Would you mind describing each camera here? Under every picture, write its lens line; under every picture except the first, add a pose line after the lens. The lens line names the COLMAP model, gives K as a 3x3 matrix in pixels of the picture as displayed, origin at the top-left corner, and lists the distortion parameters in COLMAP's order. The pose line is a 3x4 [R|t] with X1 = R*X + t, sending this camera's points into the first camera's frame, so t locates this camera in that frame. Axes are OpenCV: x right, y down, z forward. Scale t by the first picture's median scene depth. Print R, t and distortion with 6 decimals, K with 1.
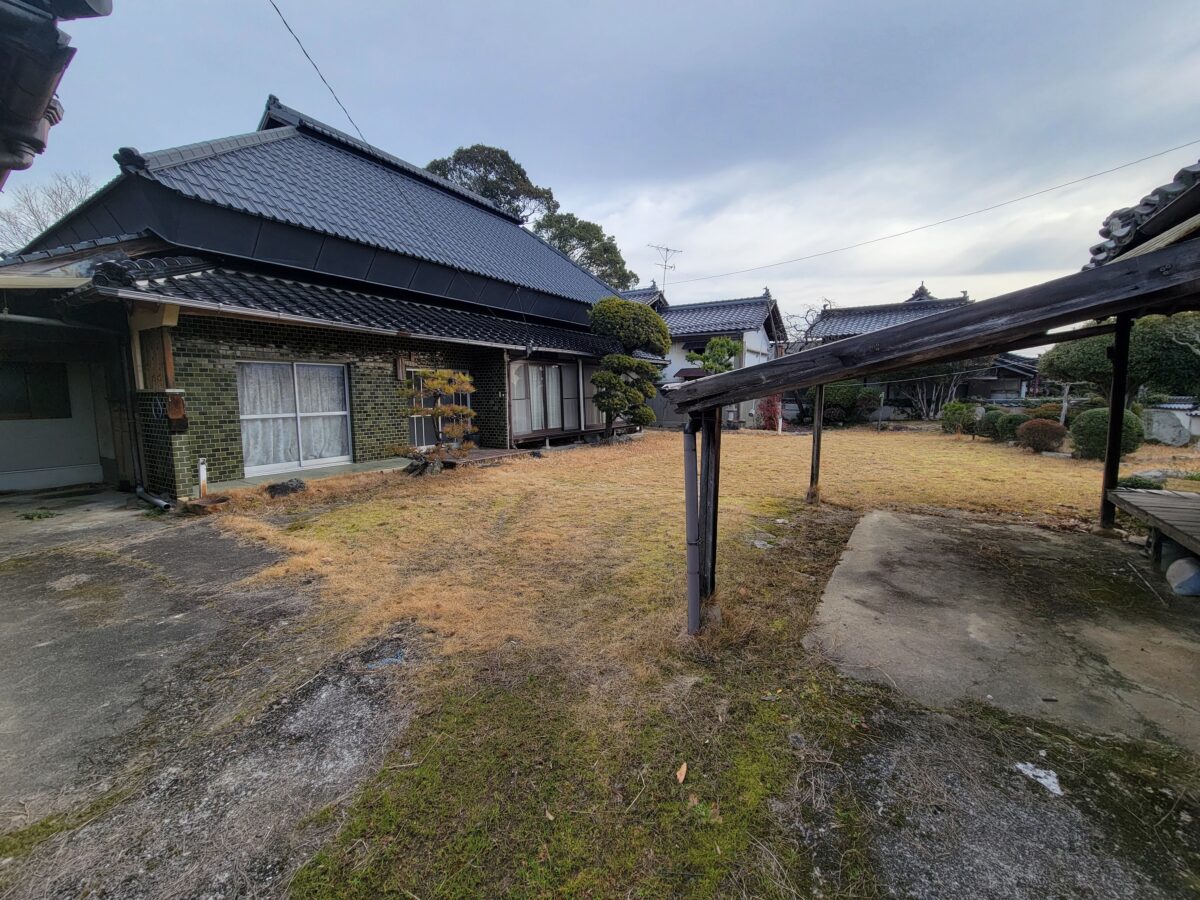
lens RADIAL K [[488.4, 0, 599.0], [0, 488.4, 446.1], [0, 0, 1]] dist [0.002598, -0.000289]
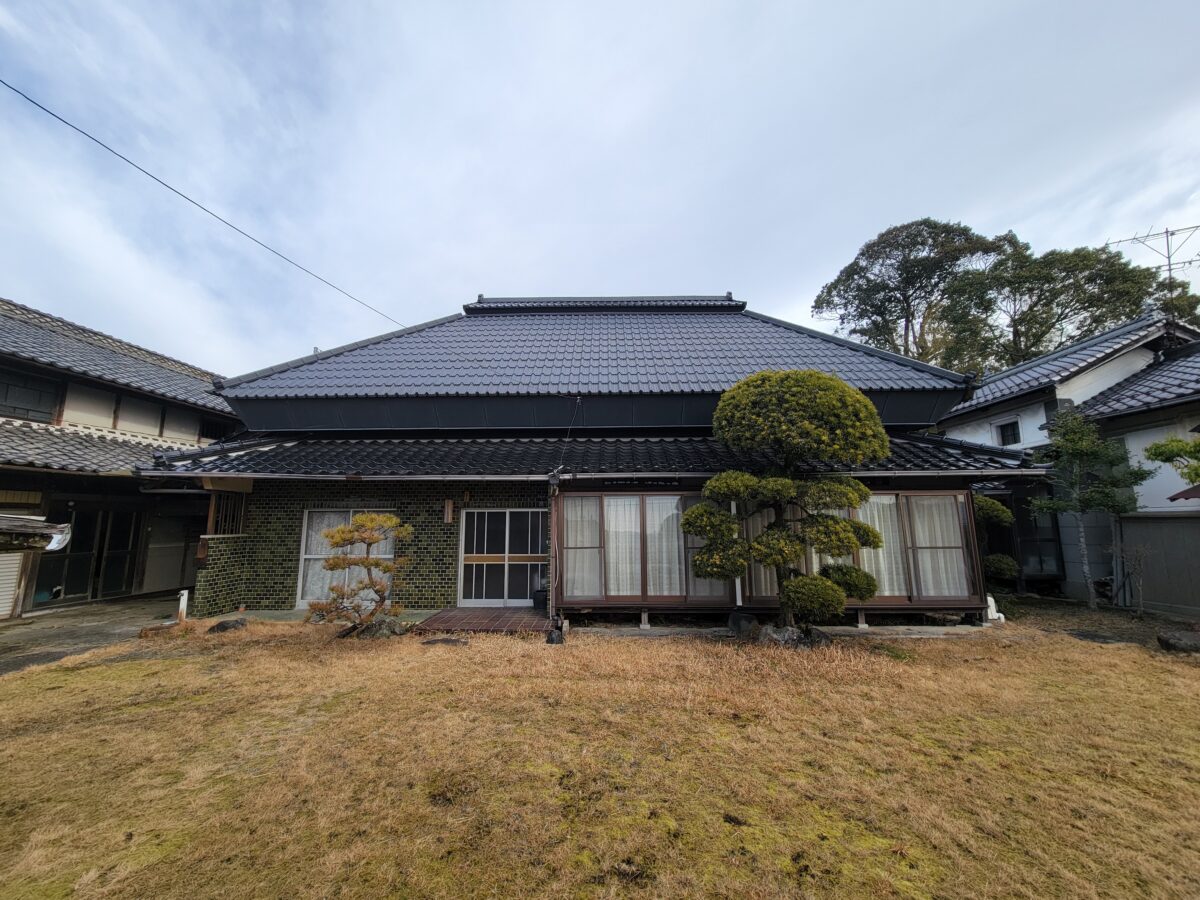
lens RADIAL K [[488.4, 0, 599.0], [0, 488.4, 446.1], [0, 0, 1]] dist [0.002598, -0.000289]
pose [[0.513180, -0.126402, -0.848922, 0.674093], [-0.093217, 0.975036, -0.201531, -0.143791], [0.853204, 0.182556, 0.488586, 0.942849]]
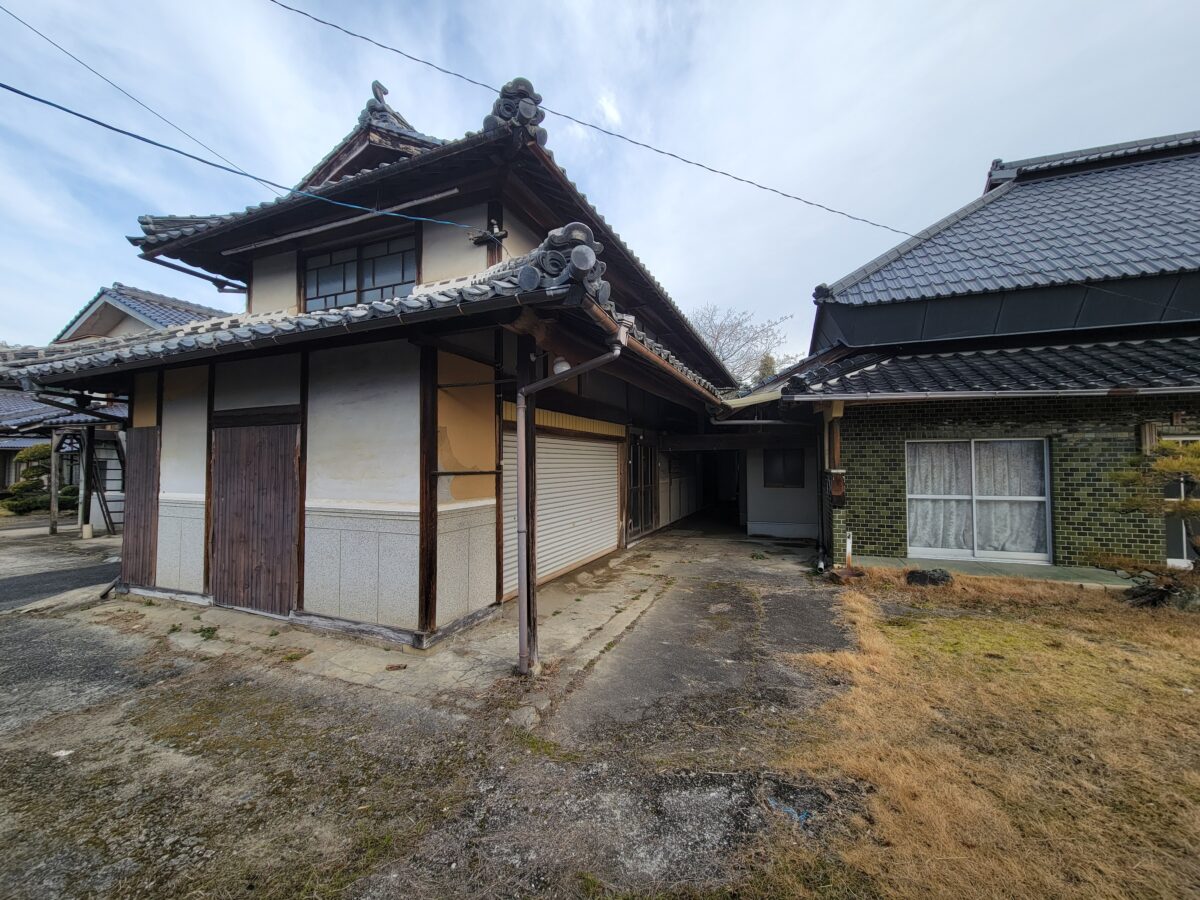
lens RADIAL K [[488.7, 0, 598.0], [0, 488.7, 447.2], [0, 0, 1]] dist [0.008110, -0.005071]
pose [[0.199809, -0.027566, -0.979447, 0.127530], [-0.106707, 0.993047, -0.049717, -0.039398], [0.974007, 0.114448, 0.195478, 0.159549]]
